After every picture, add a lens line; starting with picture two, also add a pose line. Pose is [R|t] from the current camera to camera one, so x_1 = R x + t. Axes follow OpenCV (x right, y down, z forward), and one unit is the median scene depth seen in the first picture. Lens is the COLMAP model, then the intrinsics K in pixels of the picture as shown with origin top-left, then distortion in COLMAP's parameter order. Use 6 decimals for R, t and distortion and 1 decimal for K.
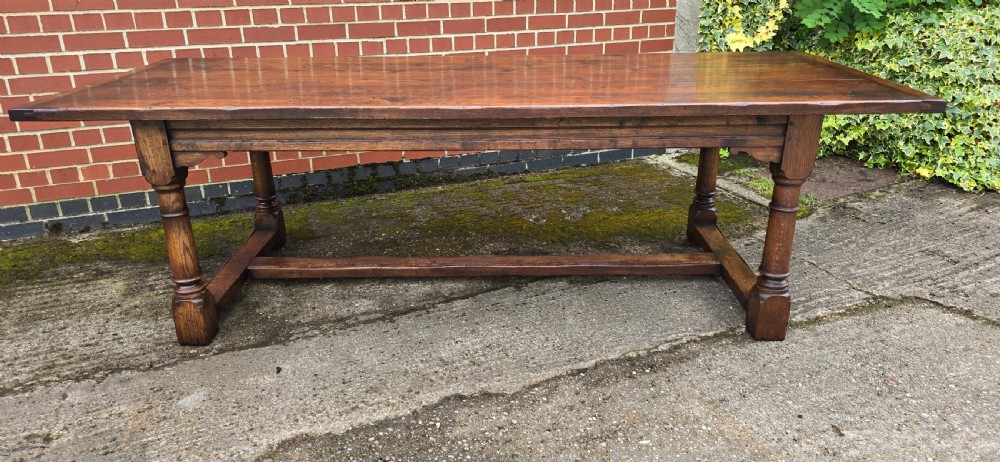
lens RADIAL K [[672.9, 0, 497.8], [0, 672.9, 227.4], [0, 0, 1]] dist [0.057373, -0.054800]
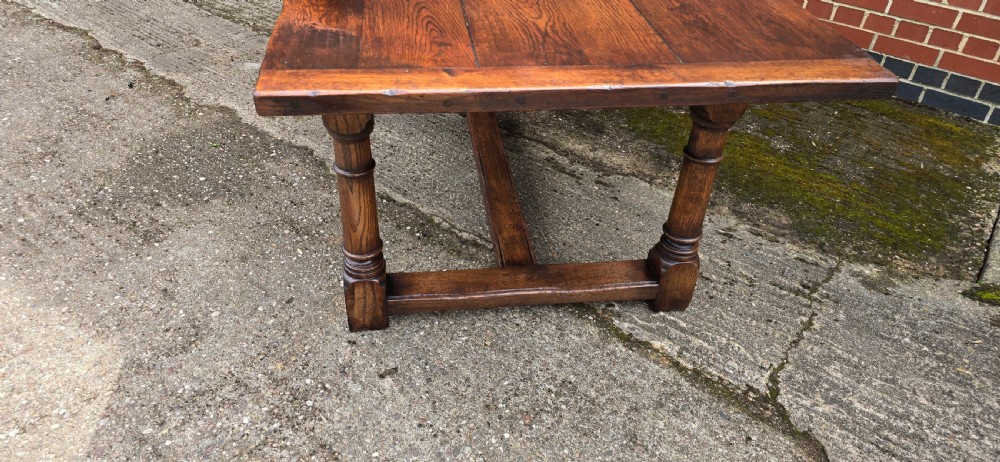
lens RADIAL K [[672.9, 0, 486.6], [0, 672.9, 223.5], [0, 0, 1]] dist [0.057373, -0.054800]
pose [[0.495578, 0.549330, -0.672785, 0.727445], [-0.366463, 0.834516, 0.411445, -0.186118], [0.787469, 0.042648, 0.614877, 0.390183]]
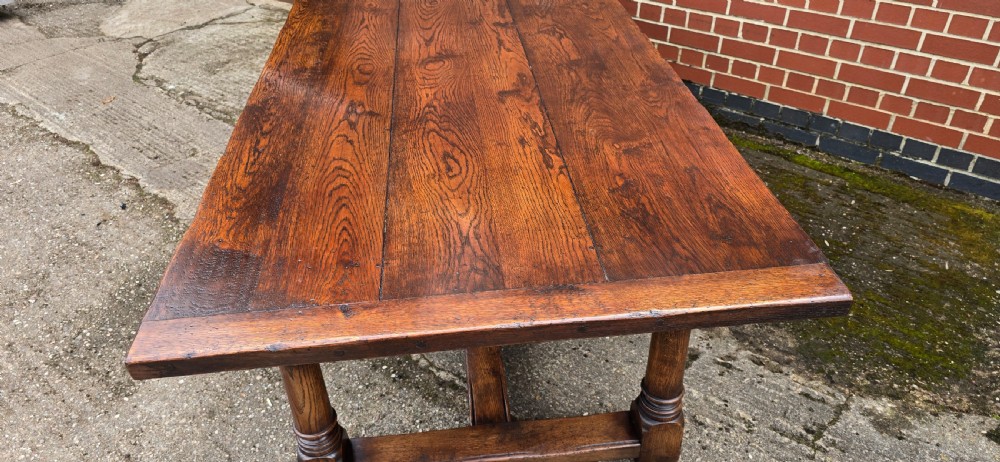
lens RADIAL K [[672.9, 0, 494.2], [0, 672.9, 238.5], [0, 0, 1]] dist [0.057373, -0.054800]
pose [[0.473837, 0.515150, -0.714212, 0.677642], [-0.308152, 0.856760, 0.413527, -0.295897], [0.824937, 0.024142, 0.564709, 0.472738]]
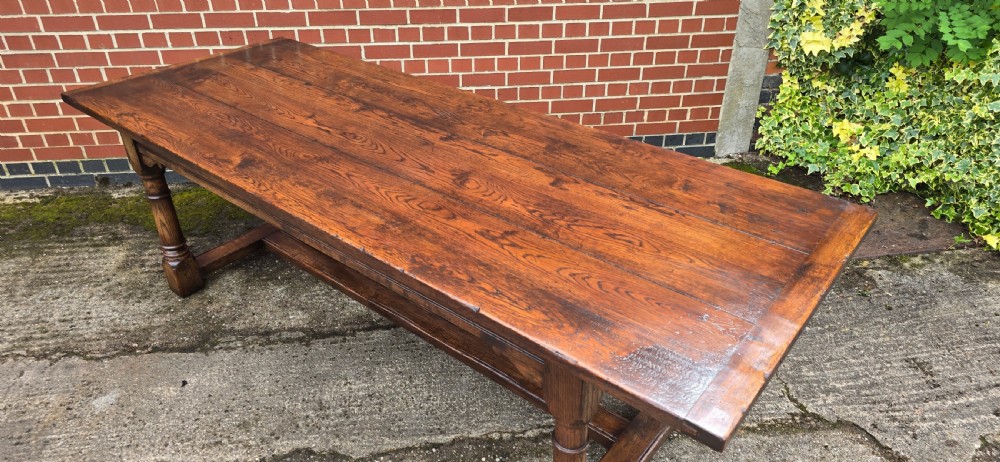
lens RADIAL K [[672.9, 0, 502.2], [0, 672.9, 228.0], [0, 0, 1]] dist [0.057373, -0.054800]
pose [[0.960998, 0.152764, -0.230532, 0.326178], [-0.111214, 0.976689, 0.183602, -0.247759], [0.253206, -0.150803, 0.955586, 0.074760]]
